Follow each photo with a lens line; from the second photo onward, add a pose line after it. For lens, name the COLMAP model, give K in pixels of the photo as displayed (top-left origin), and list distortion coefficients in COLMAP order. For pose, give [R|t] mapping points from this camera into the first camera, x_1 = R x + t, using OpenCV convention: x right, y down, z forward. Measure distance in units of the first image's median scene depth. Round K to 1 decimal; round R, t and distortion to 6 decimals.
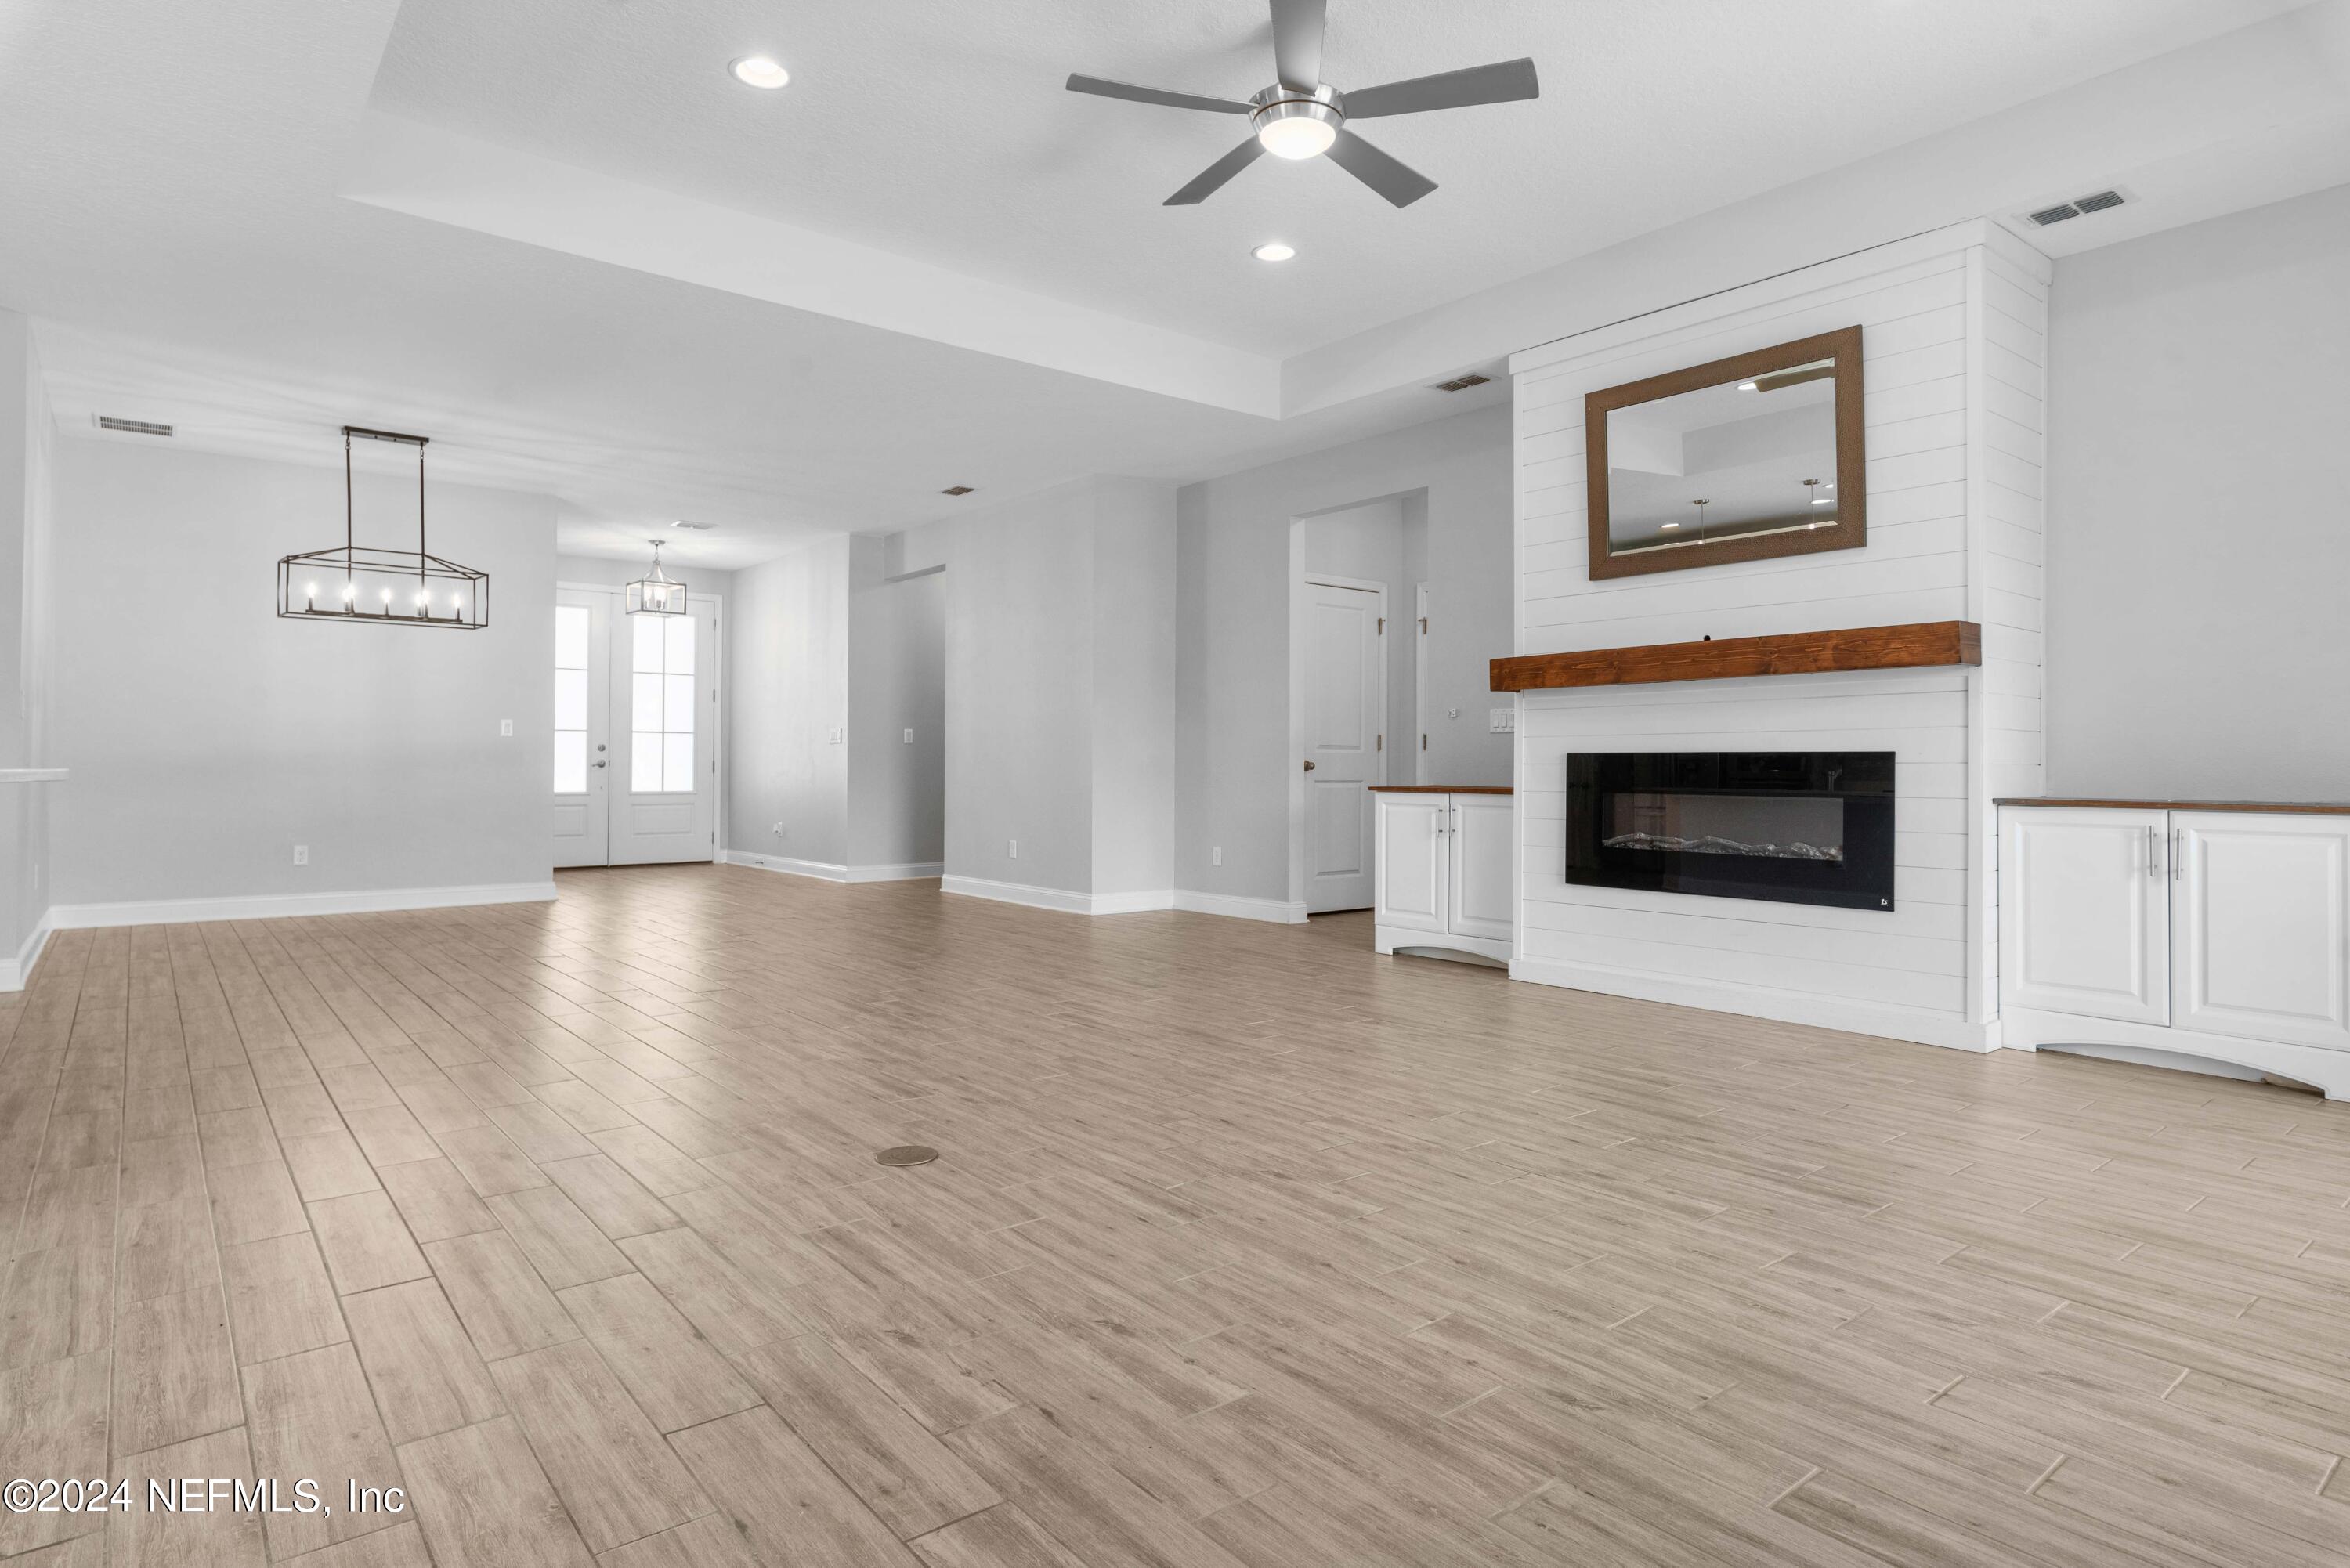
lens RADIAL K [[1255.9, 0, 1171.4], [0, 1255.9, 769.9], [0, 0, 1]] dist [-0.005126, -0.001010]
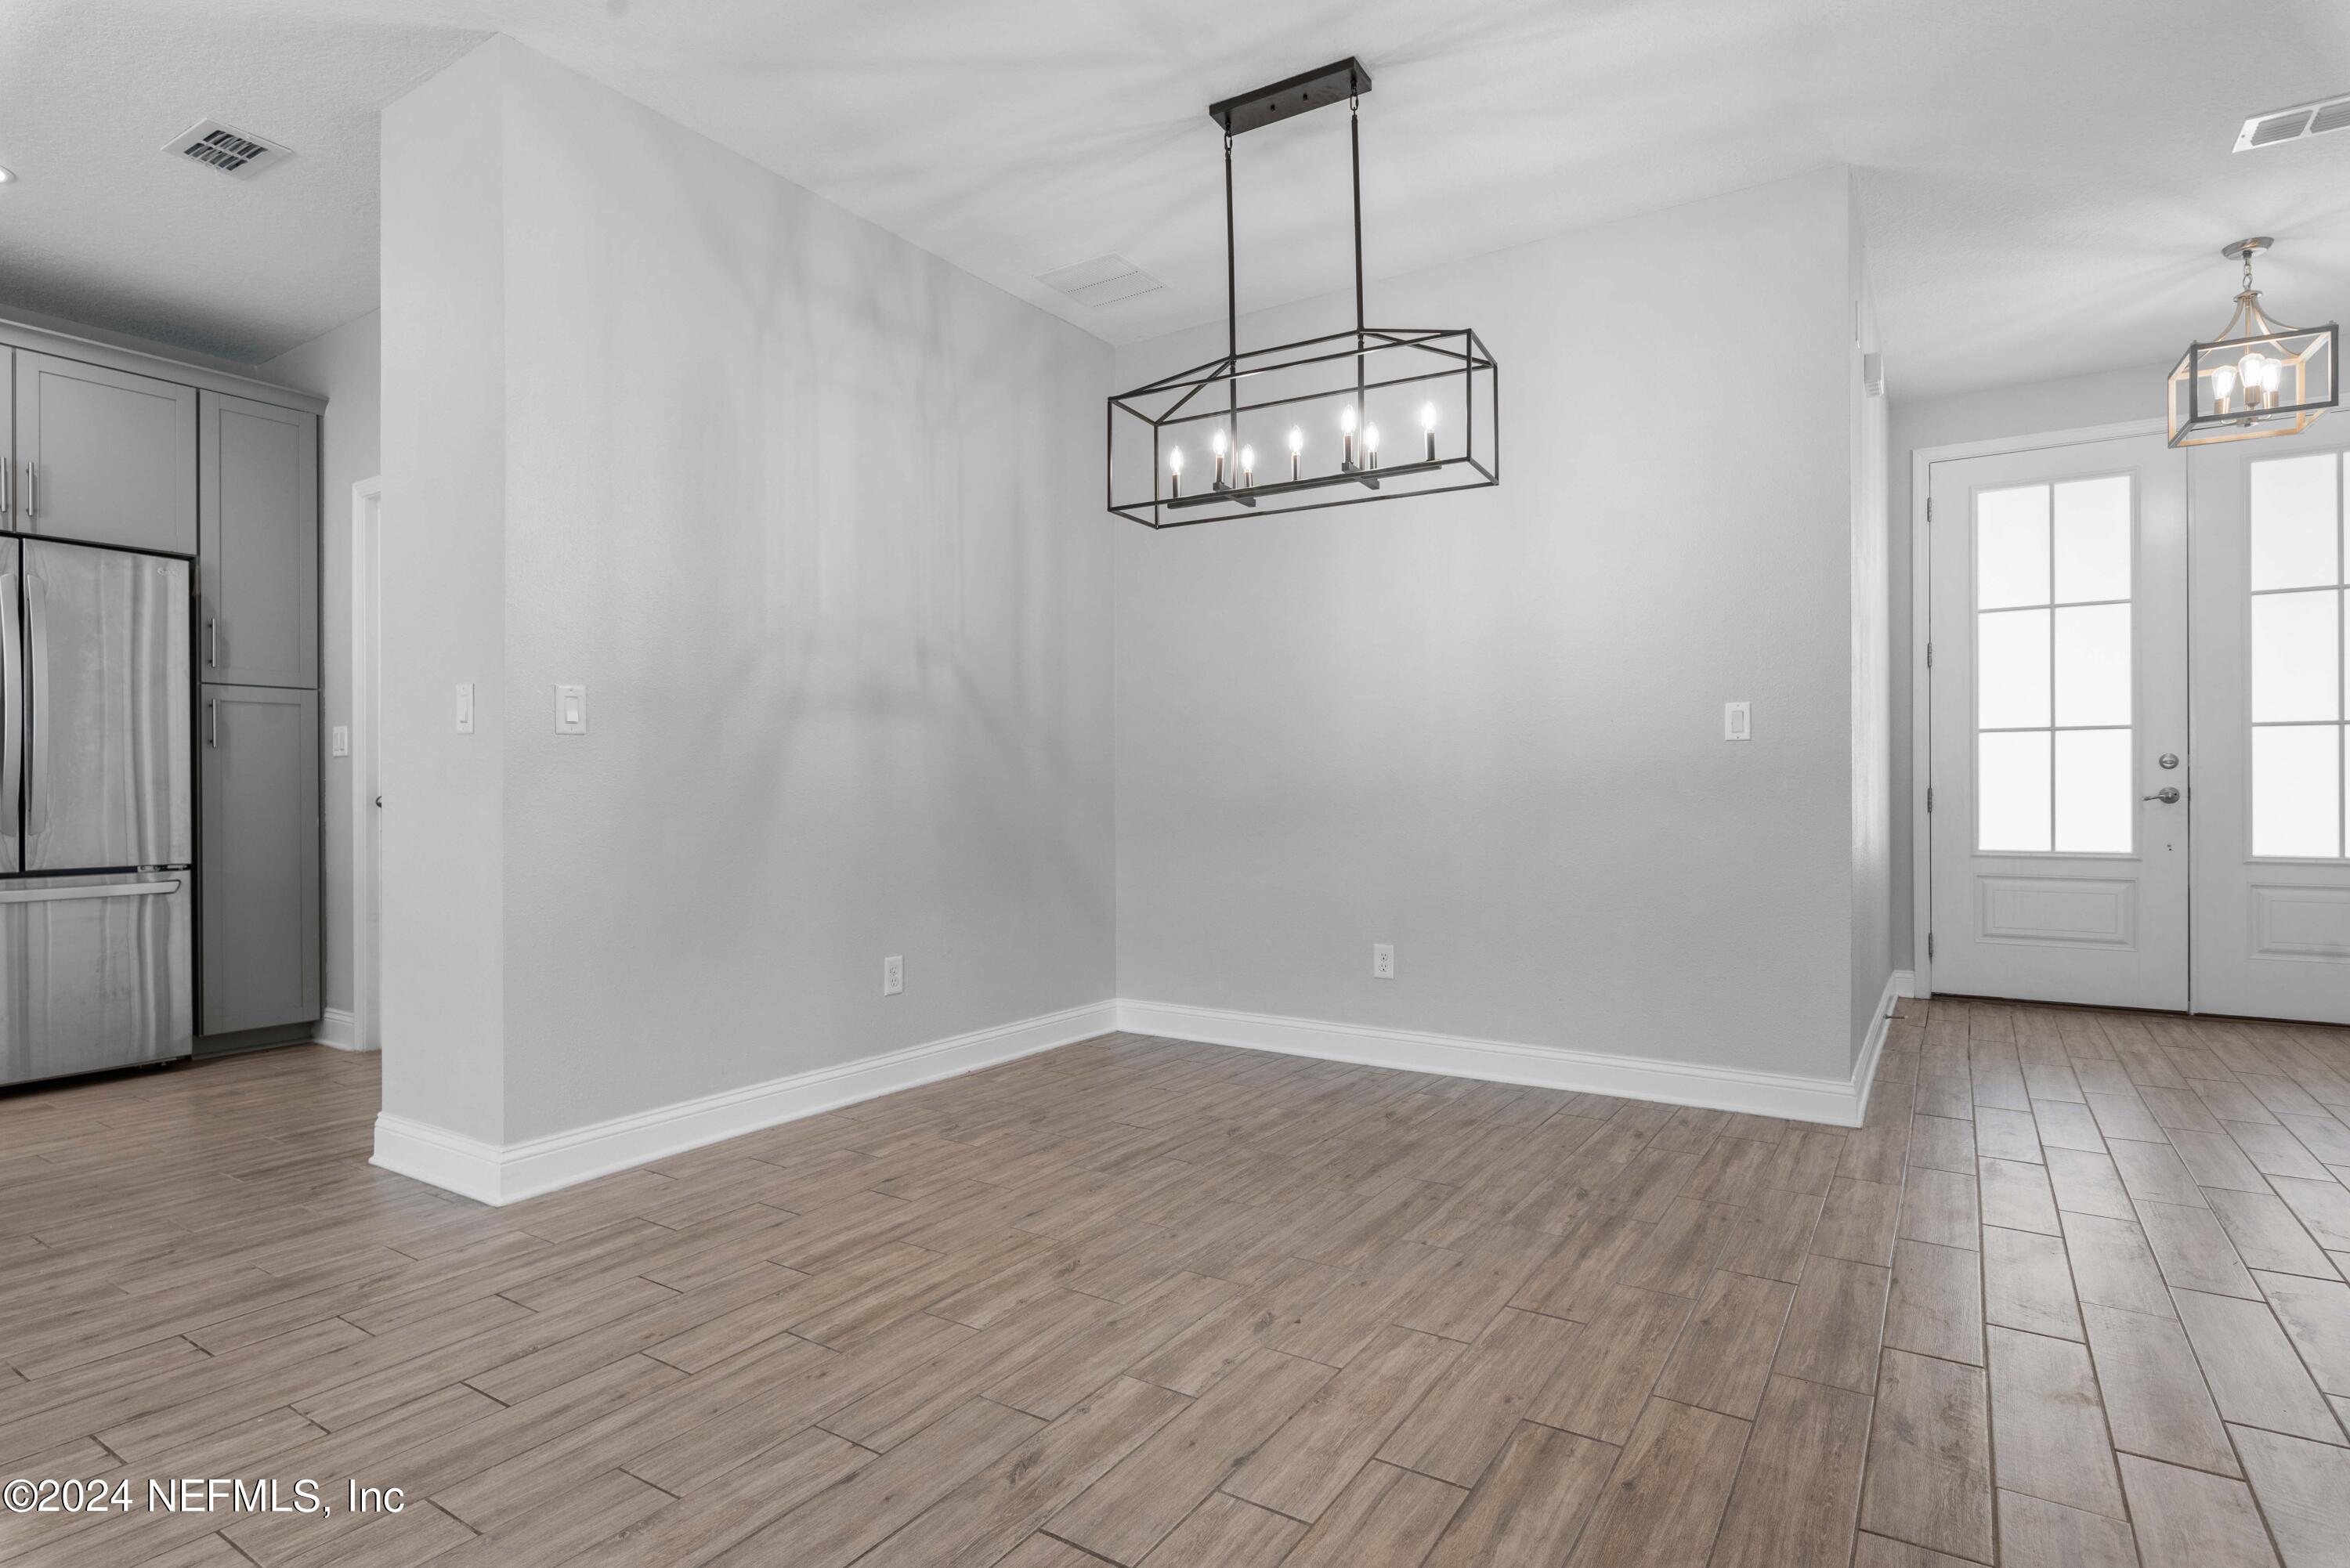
lens RADIAL K [[1255.9, 0, 1119.5], [0, 1255.9, 774.2], [0, 0, 1]] dist [-0.005126, -0.001010]
pose [[0.304373, -0.013217, -0.952461, -0.364743], [-0.000337, 0.999902, -0.013983, -0.017735], [0.952553, 0.004577, 0.304339, 1.397383]]
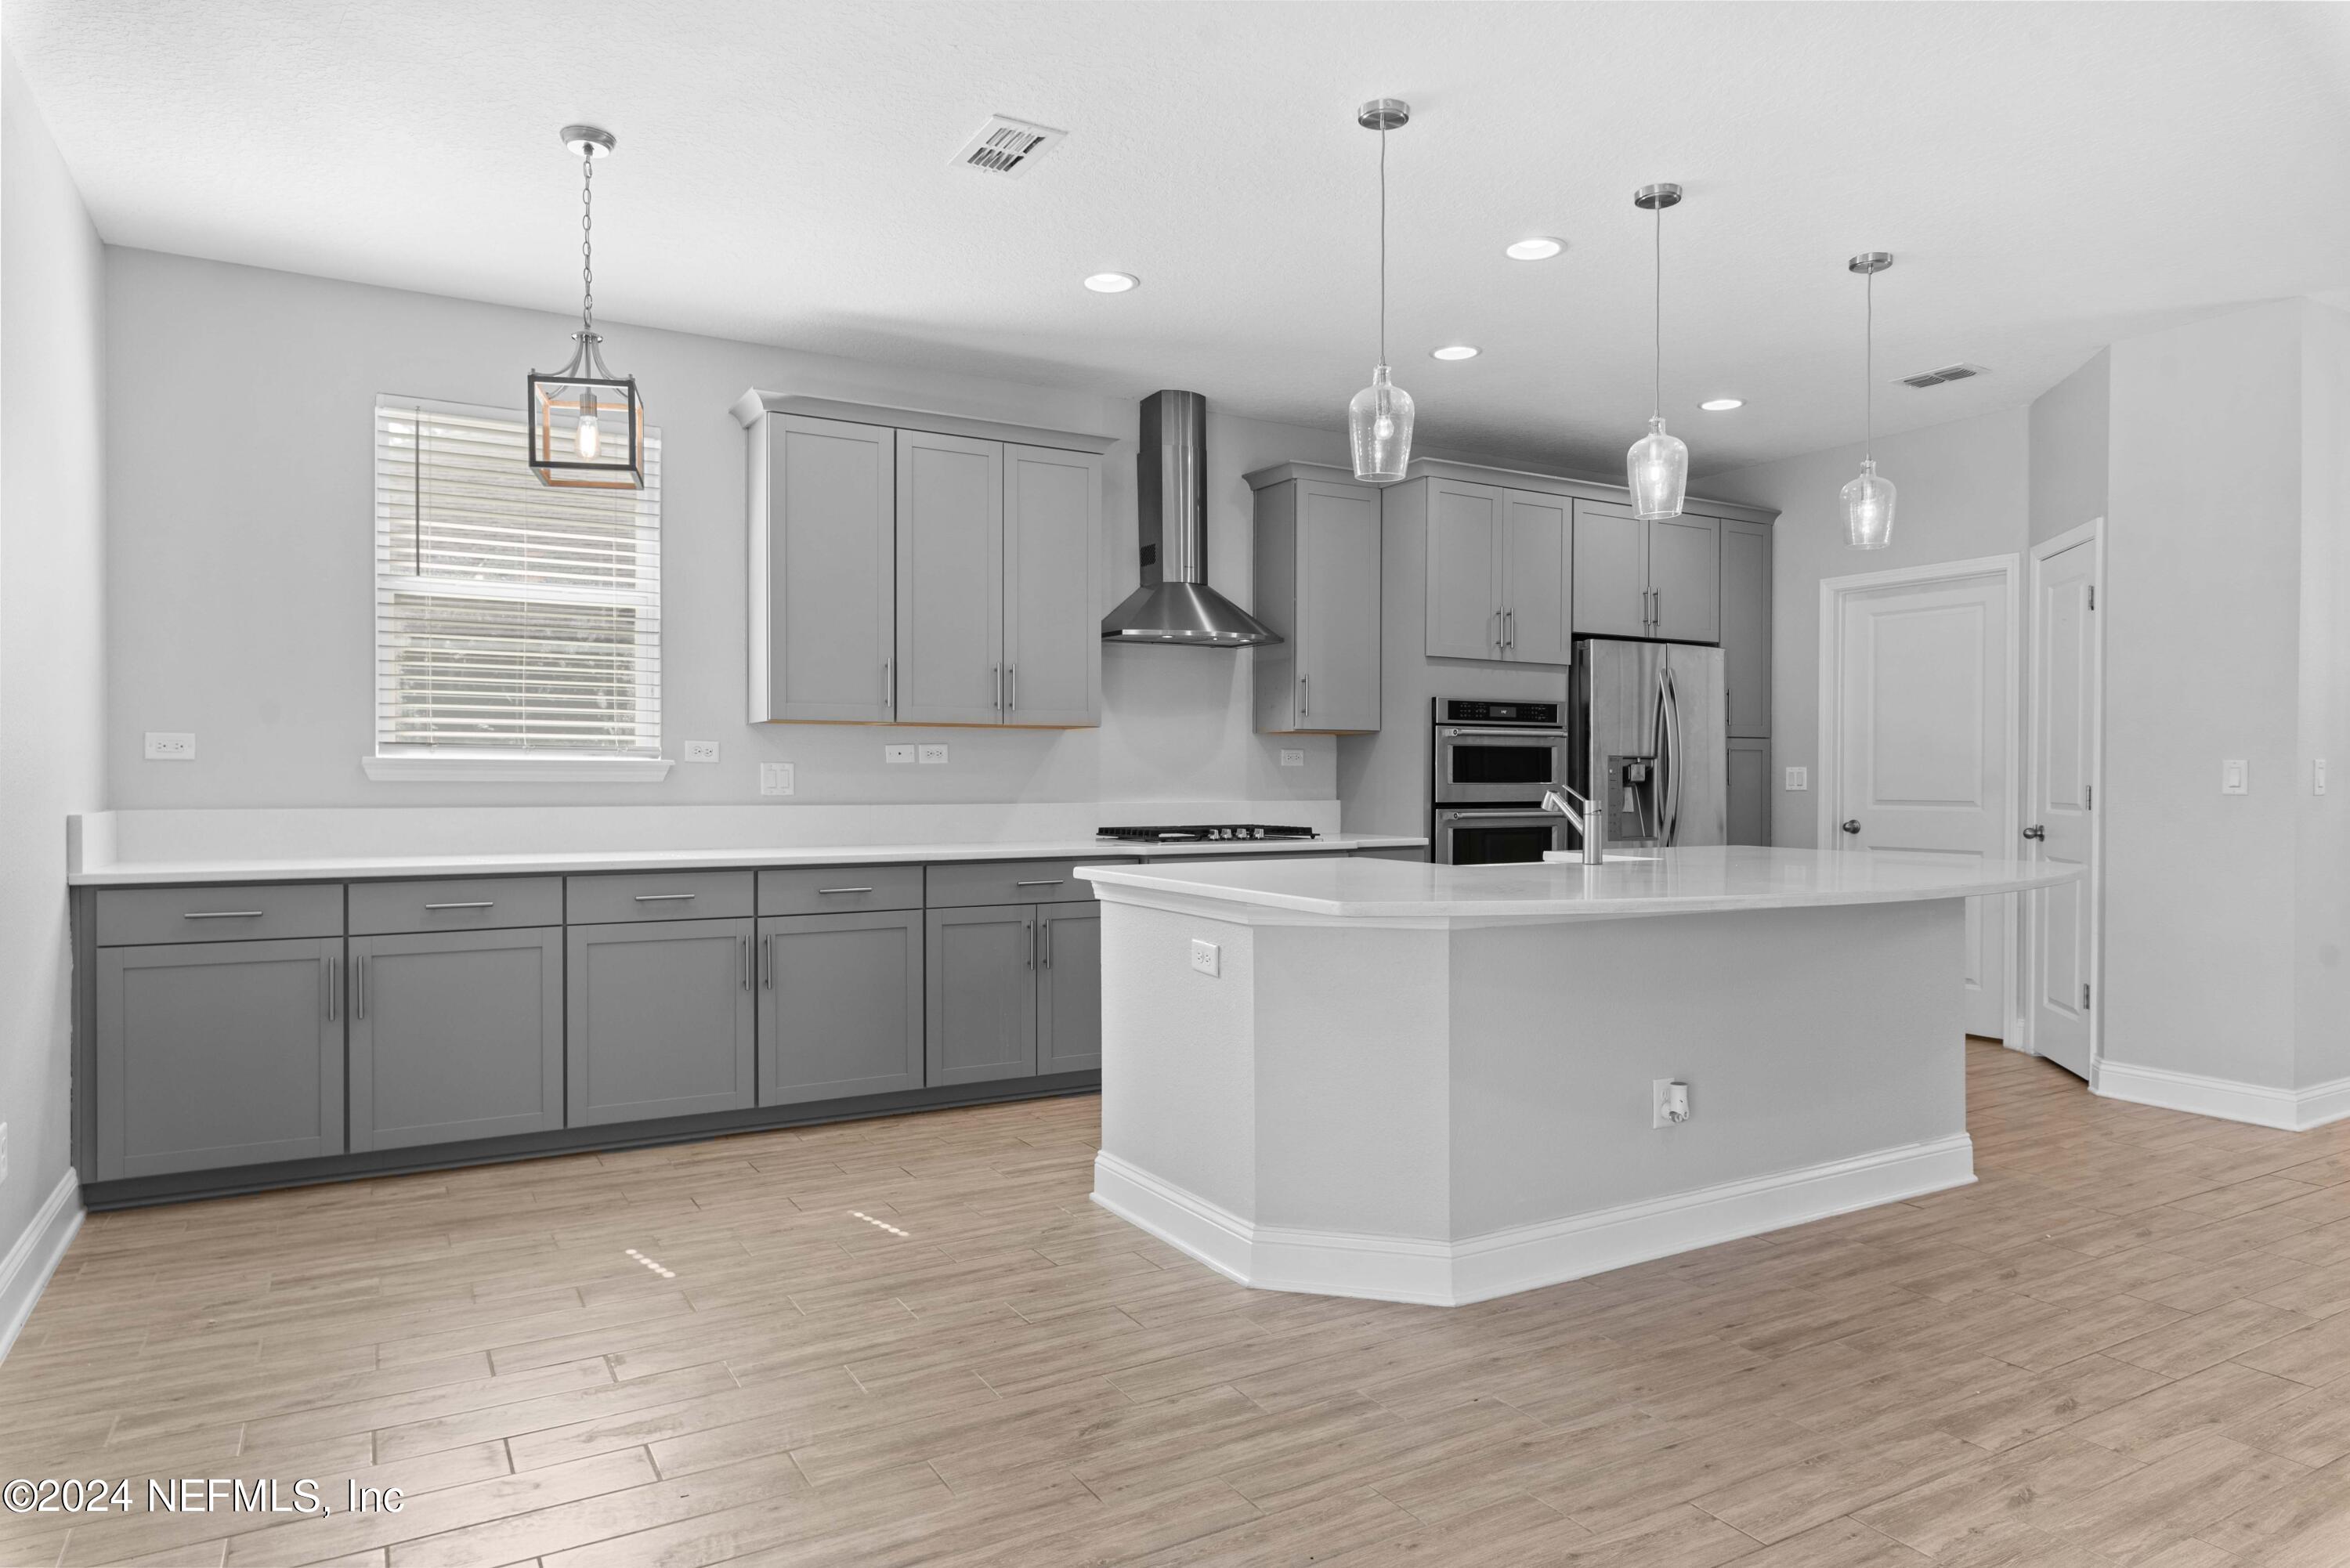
lens RADIAL K [[1444.2, 0, 1173.0], [0, 1444.2, 788.0], [0, 0, 1]] dist [-0.000856, -0.004401]
pose [[-0.138832, 0.001090, -0.990315, 0.133563], [-0.005109, 0.999985, 0.001816, -0.057079], [0.990303, 0.005312, -0.138824, 0.517109]]
